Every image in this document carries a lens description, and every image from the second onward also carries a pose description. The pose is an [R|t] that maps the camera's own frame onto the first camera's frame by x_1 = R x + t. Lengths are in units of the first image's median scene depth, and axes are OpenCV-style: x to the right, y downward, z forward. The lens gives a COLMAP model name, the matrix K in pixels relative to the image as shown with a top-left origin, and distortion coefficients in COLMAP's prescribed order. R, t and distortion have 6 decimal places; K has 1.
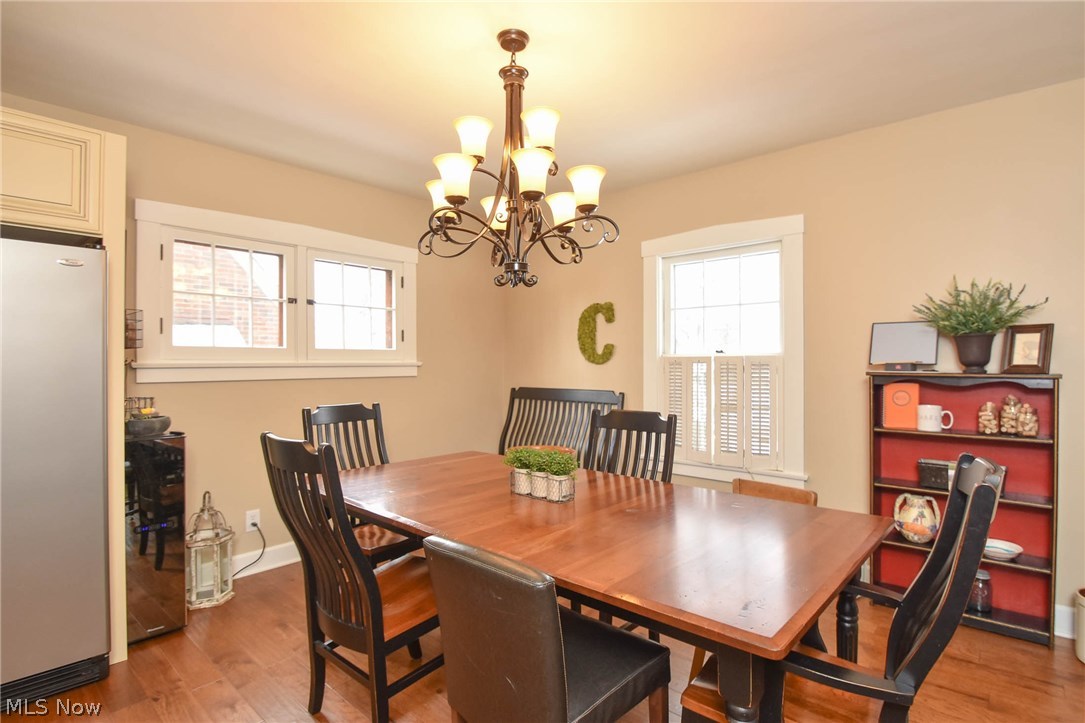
lens RADIAL K [[545.8, 0, 542.5], [0, 545.8, 361.5], [0, 0, 1]] dist [0.000025, -0.000308]
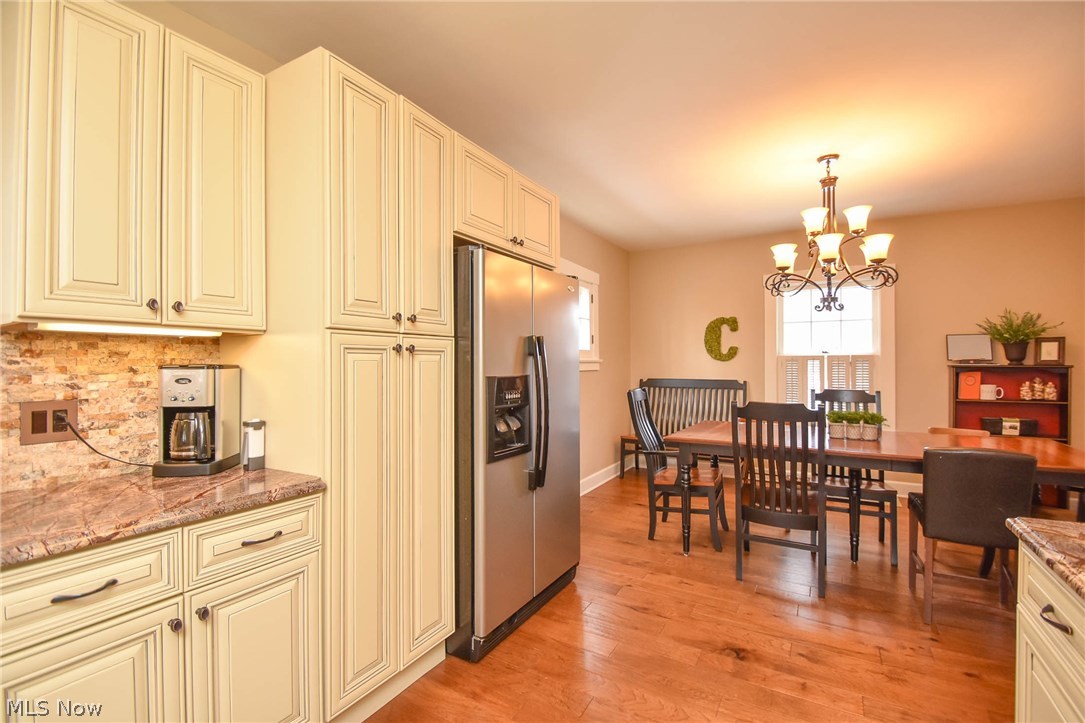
lens RADIAL K [[471.4, 0, 553.9], [0, 471.4, 364.9], [0, 0, 1]] dist [0.001973, -0.011699]
pose [[0.982748, -0.003054, 0.184923, -0.879224], [0.001366, 0.999956, 0.009256, 0.004683], [-0.184944, -0.008843, 0.982709, -0.162544]]
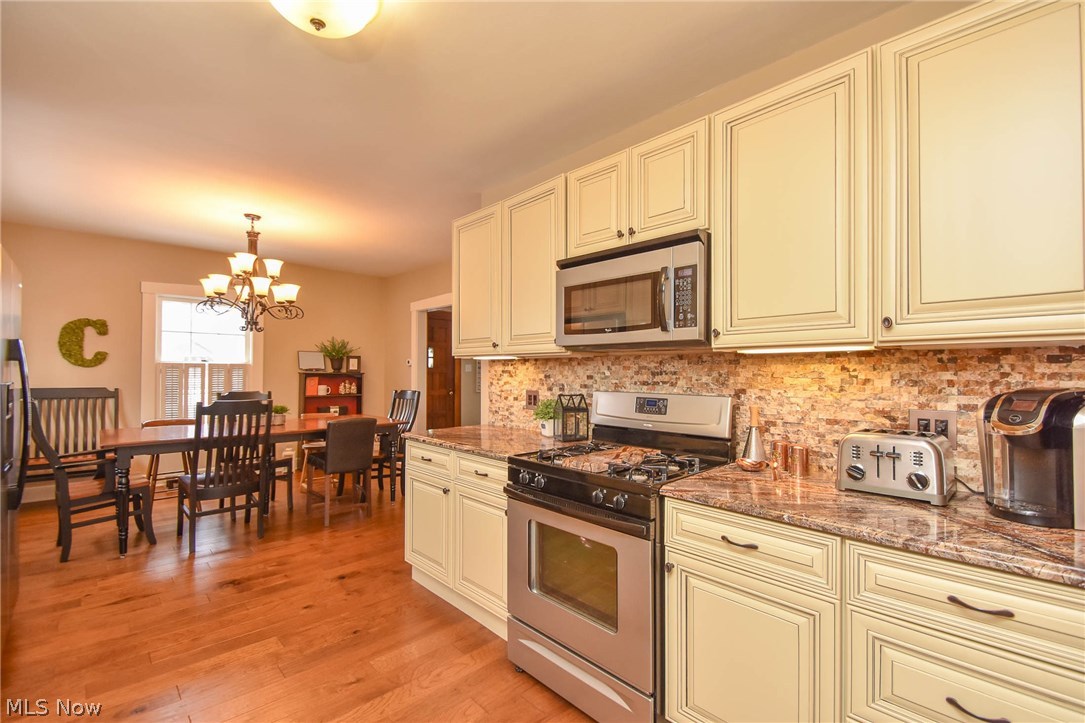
lens RADIAL K [[471.4, 0, 553.9], [0, 471.4, 364.9], [0, 0, 1]] dist [0.001973, -0.011699]
pose [[0.079883, 0.014944, 0.996692, -1.426327], [-0.011766, 0.999832, -0.014048, 0.003496], [-0.996735, -0.010604, 0.080046, -0.255197]]
